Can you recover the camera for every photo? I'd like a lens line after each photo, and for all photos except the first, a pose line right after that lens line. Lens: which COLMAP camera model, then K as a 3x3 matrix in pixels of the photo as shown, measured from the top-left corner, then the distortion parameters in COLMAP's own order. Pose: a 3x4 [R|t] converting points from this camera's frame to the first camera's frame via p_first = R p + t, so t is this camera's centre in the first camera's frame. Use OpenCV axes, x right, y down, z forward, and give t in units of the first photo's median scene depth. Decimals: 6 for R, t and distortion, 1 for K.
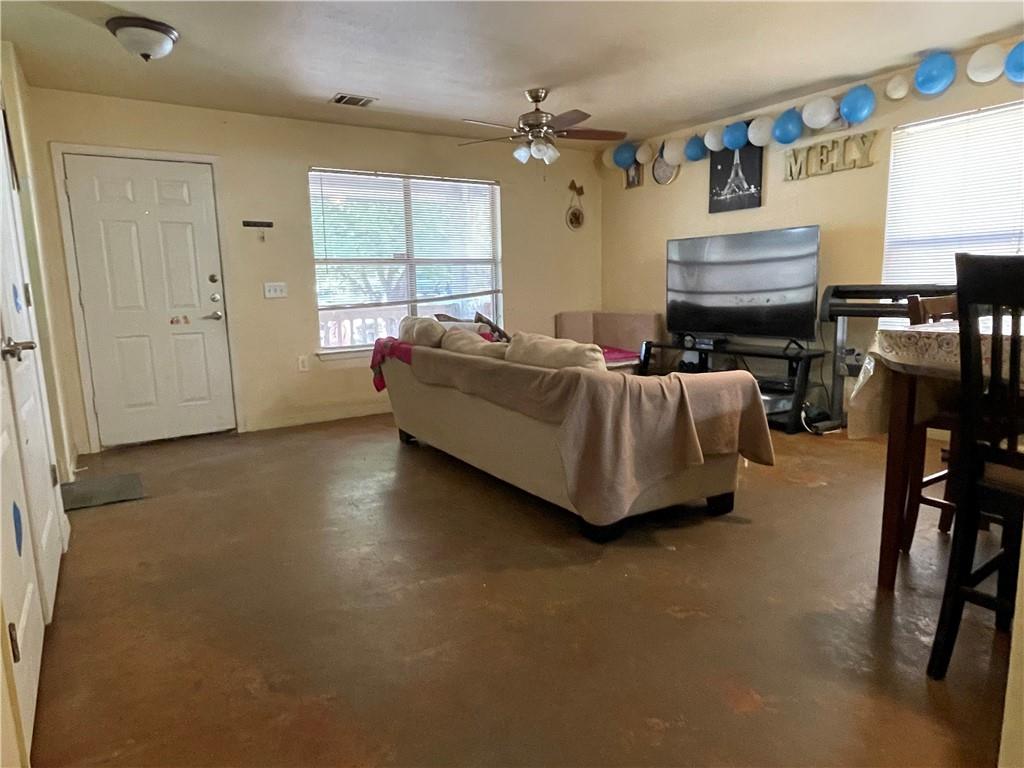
lens RADIAL K [[633.4, 0, 512.7], [0, 633.4, 386.3], [0, 0, 1]] dist [-0.000783, -0.000803]
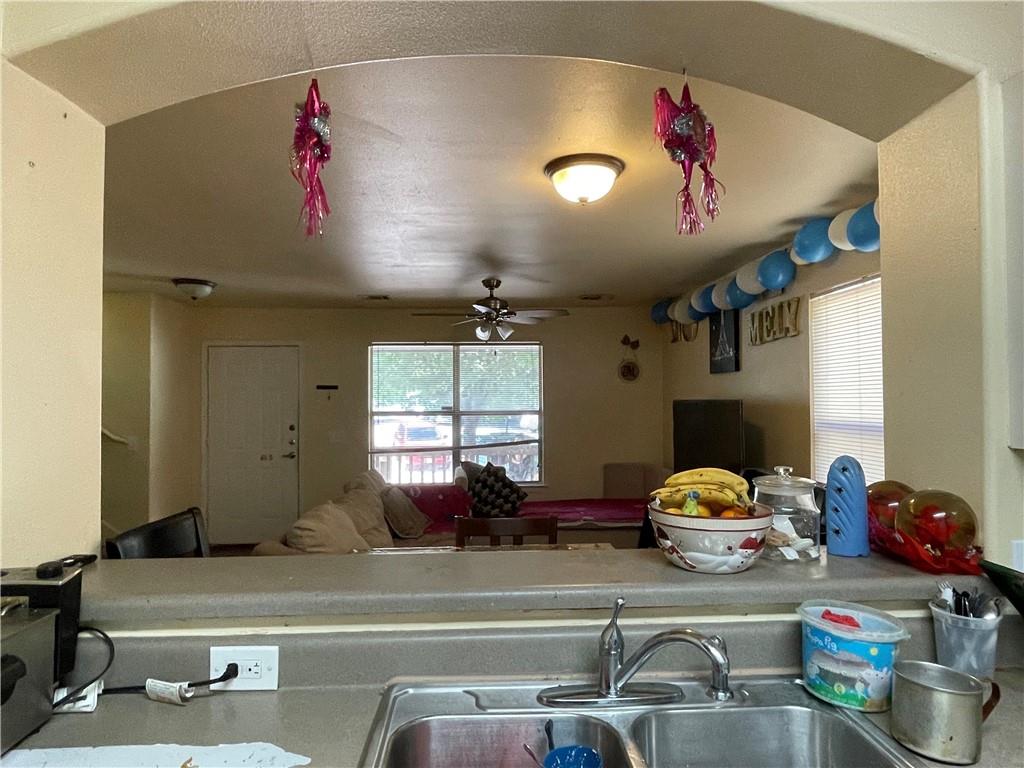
lens RADIAL K [[633.4, 0, 511.8], [0, 633.4, 382.9], [0, 0, 1]] dist [-0.000783, -0.000803]
pose [[0.864624, 0.005835, -0.502385, 0.546002], [-0.093293, 0.984407, -0.149127, -0.094522], [0.493682, 0.175808, 0.851687, 0.054833]]
